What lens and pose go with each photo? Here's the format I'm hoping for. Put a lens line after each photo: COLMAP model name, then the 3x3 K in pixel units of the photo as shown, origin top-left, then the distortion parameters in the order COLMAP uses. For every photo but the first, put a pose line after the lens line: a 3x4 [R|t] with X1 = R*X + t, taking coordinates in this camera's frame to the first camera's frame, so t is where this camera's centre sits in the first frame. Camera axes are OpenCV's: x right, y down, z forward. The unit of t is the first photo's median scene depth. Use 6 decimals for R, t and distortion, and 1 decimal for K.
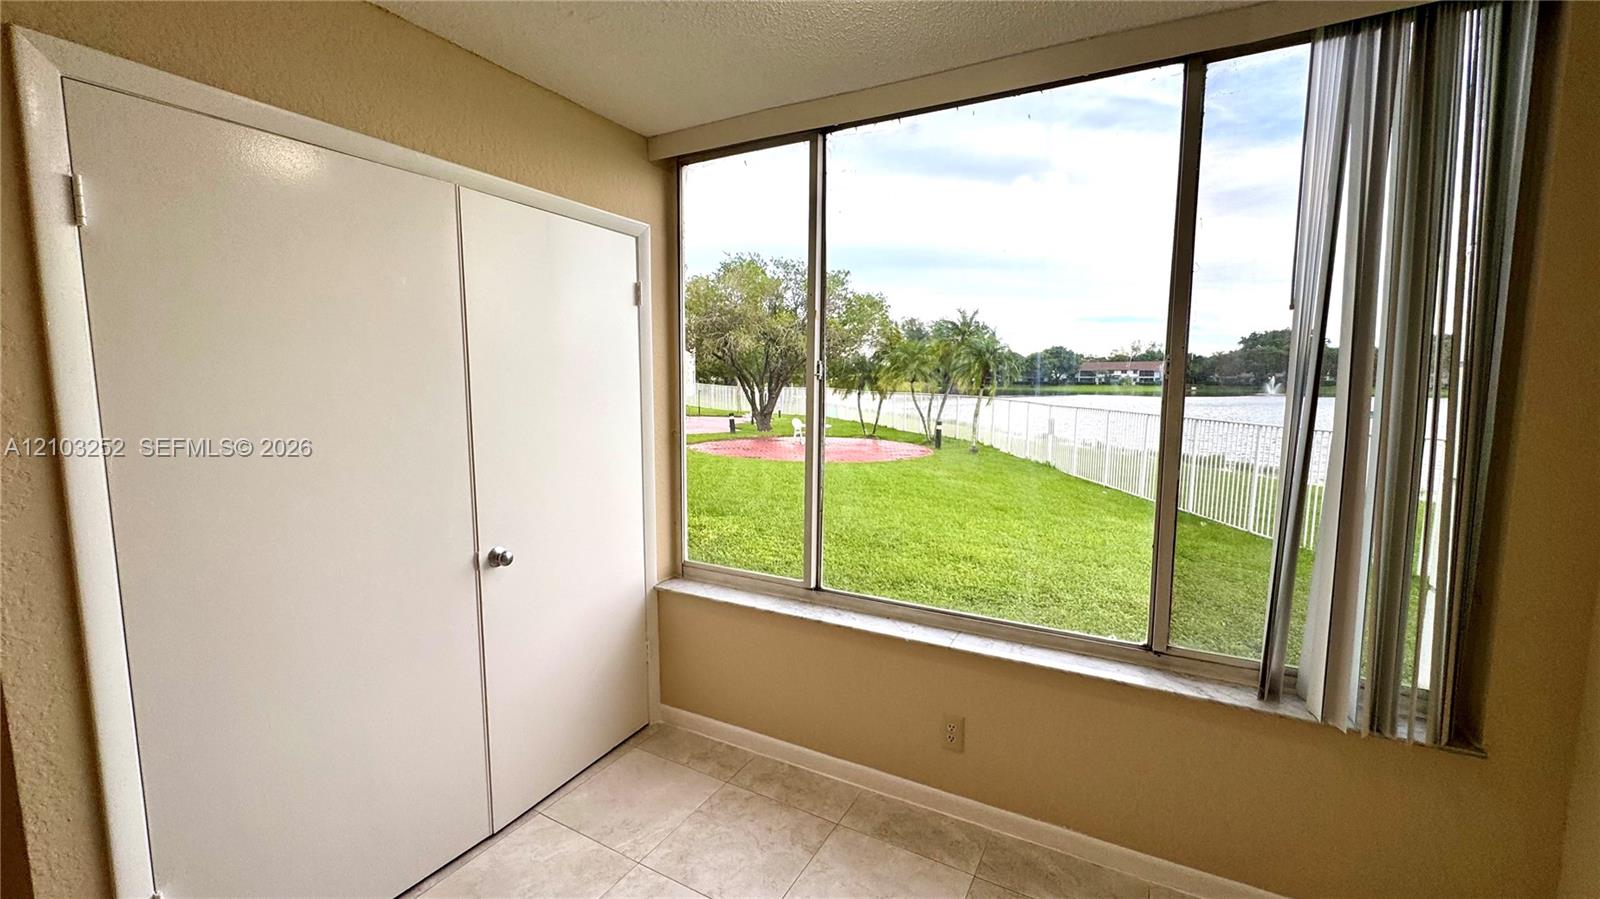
lens RADIAL K [[641.8, 0, 800.0], [0, 641.8, 449.5], [0, 0, 1]] dist [-0.000225, -0.000038]
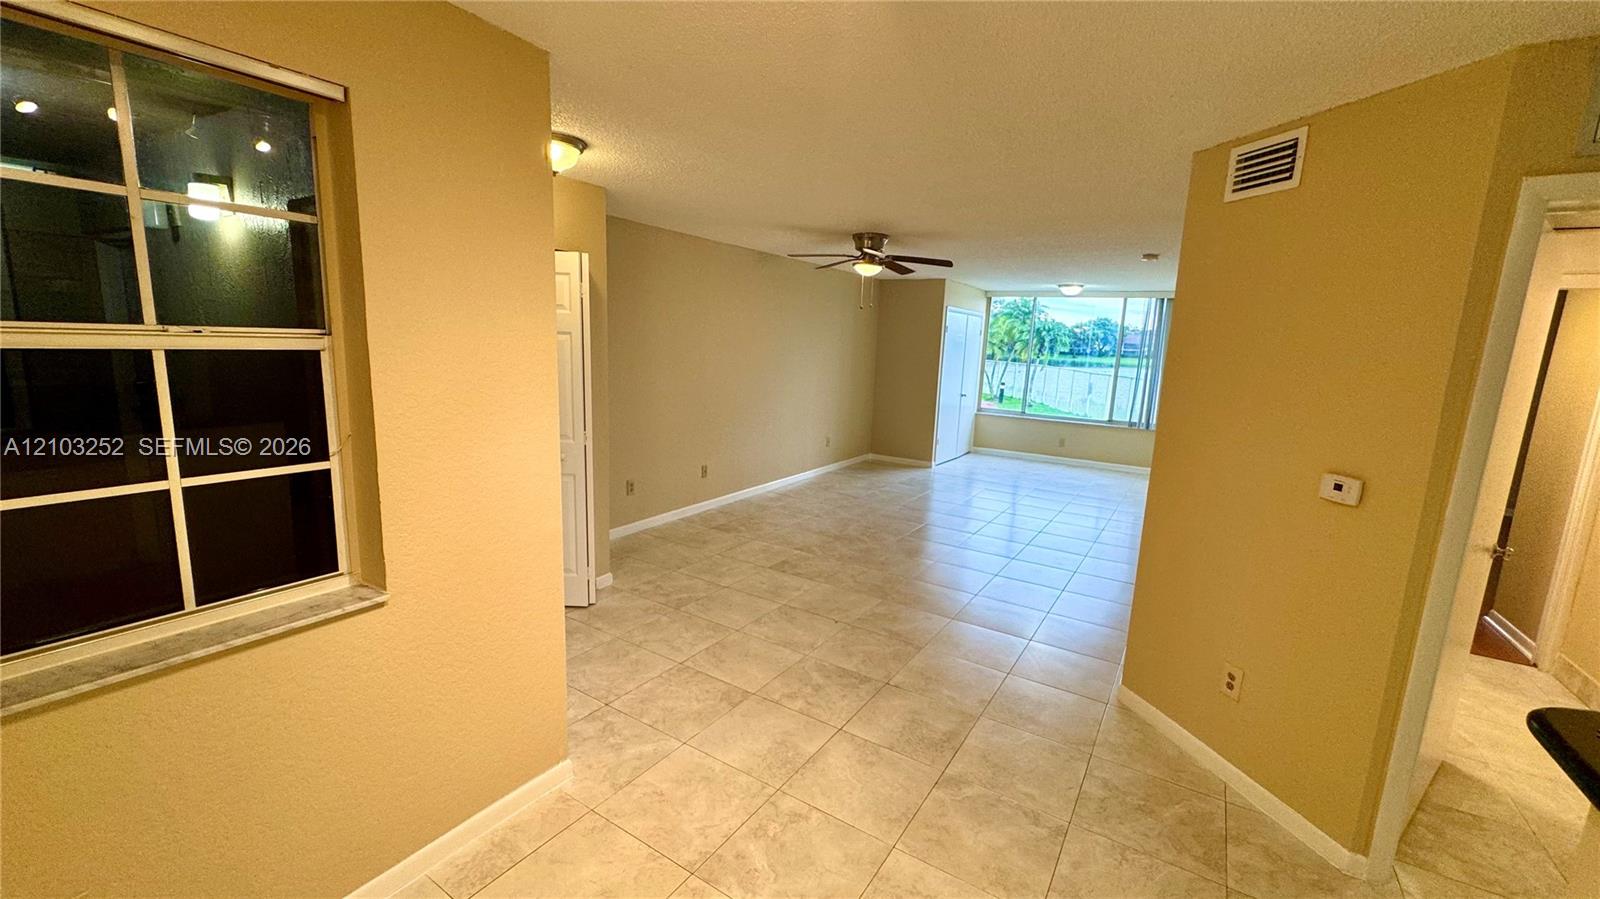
lens RADIAL K [[641.8, 0, 800.0], [0, 641.8, 449.5], [0, 0, 1]] dist [-0.000225, -0.000038]
pose [[0.997868, 0.043621, -0.048543, -0.117232], [-0.040648, 0.997332, 0.060632, 0.027610], [0.051058, -0.058530, 0.996979, -0.305422]]
